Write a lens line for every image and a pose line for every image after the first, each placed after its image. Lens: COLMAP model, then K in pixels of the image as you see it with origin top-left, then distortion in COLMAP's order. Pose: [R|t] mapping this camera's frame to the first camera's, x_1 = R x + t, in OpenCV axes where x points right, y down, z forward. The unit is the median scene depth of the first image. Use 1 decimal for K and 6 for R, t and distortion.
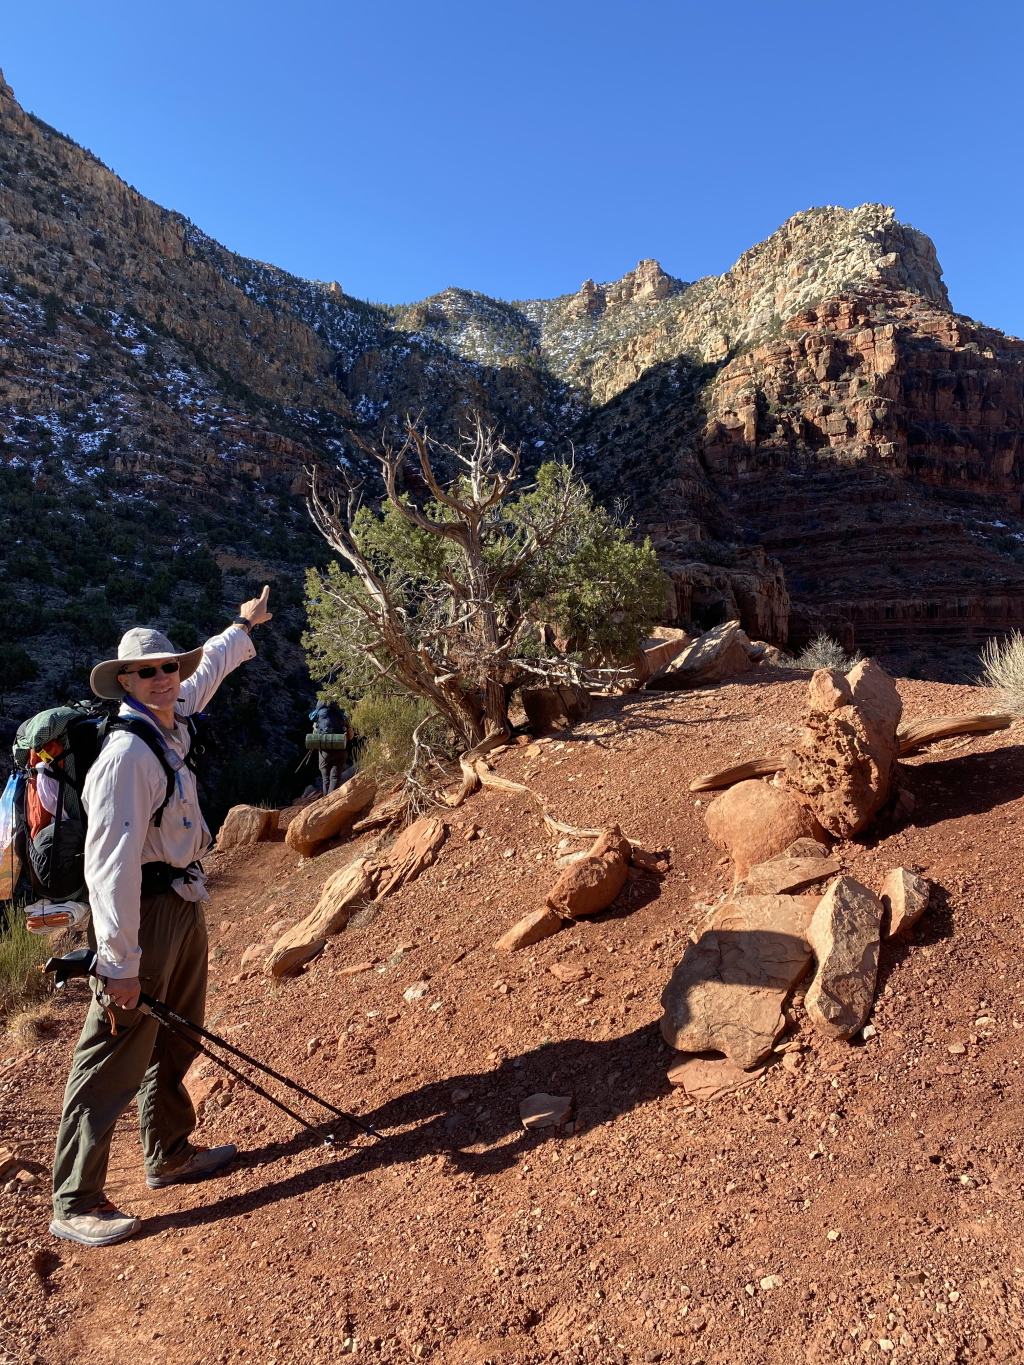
lens RADIAL K [[1045.0, 0, 513.8], [0, 1045.0, 617.8], [0, 0, 1]] dist [0.140910, -0.211117]
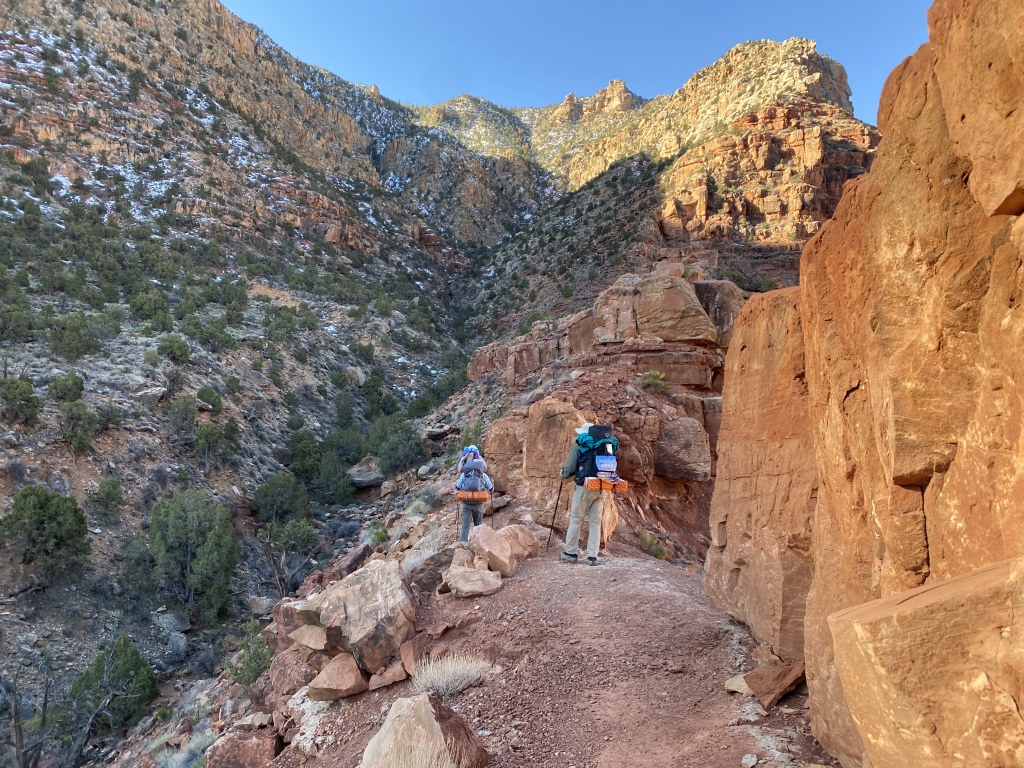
lens RADIAL K [[747.6, 0, 512.0], [0, 747.6, 384.0], [0, 0, 1]] dist [0.042783, -0.045749]
pose [[0.998840, 0.044736, 0.017832, -0.002008], [-0.045432, 0.998136, 0.040753, 0.002215], [-0.015976, -0.041516, 0.999010, 0.105116]]
